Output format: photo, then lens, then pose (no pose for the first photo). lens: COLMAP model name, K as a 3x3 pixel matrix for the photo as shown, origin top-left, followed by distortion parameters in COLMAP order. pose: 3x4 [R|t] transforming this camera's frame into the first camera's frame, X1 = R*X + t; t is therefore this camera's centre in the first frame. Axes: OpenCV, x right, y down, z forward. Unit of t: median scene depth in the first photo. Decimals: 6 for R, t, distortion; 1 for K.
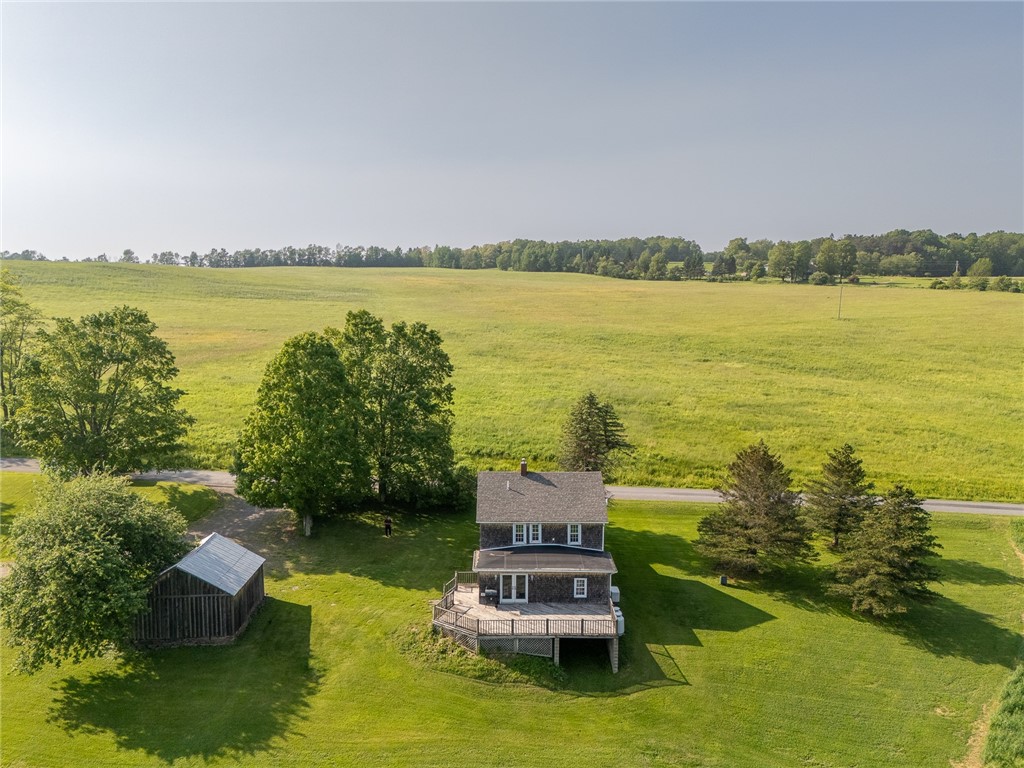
lens RADIAL K [[757.1, 0, 512.0], [0, 757.1, 384.0], [0, 0, 1]] dist [0.076318, -0.079412]
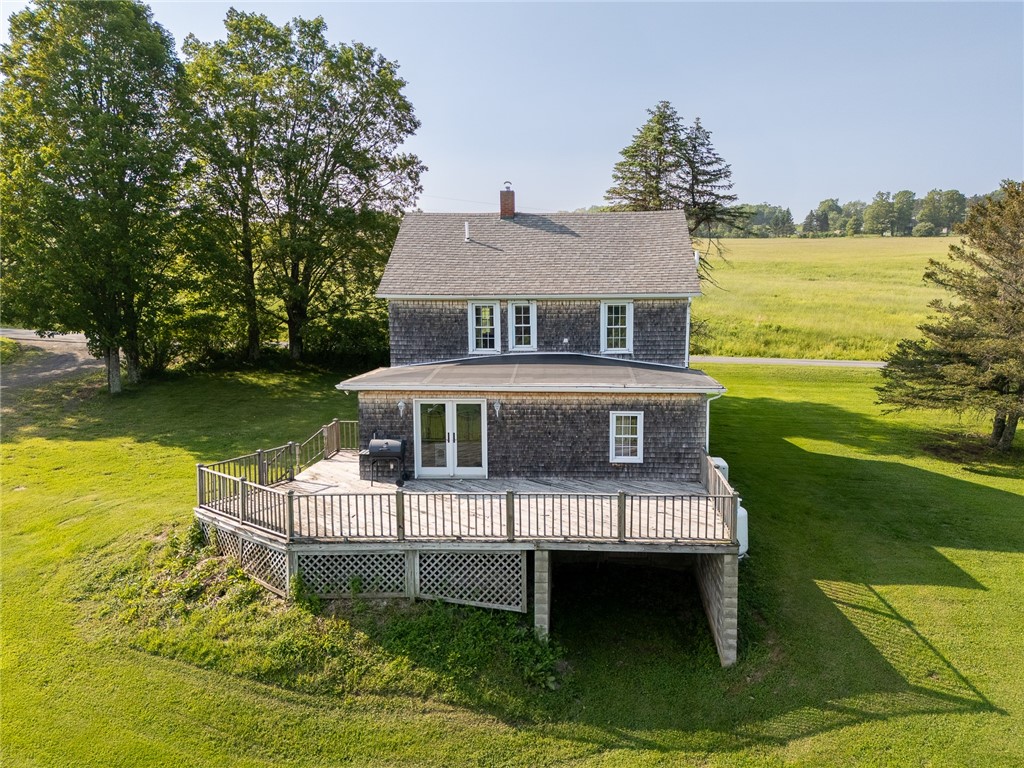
lens RADIAL K [[709.7, 0, 562.9], [0, 709.7, 381.9], [0, 0, 1]] dist [0.034972, -0.002742]
pose [[0.998721, -0.005504, -0.050264, 0.076296], [0.004942, 0.999924, -0.011280, 0.244461], [0.050323, 0.011018, 0.998672, 0.648906]]
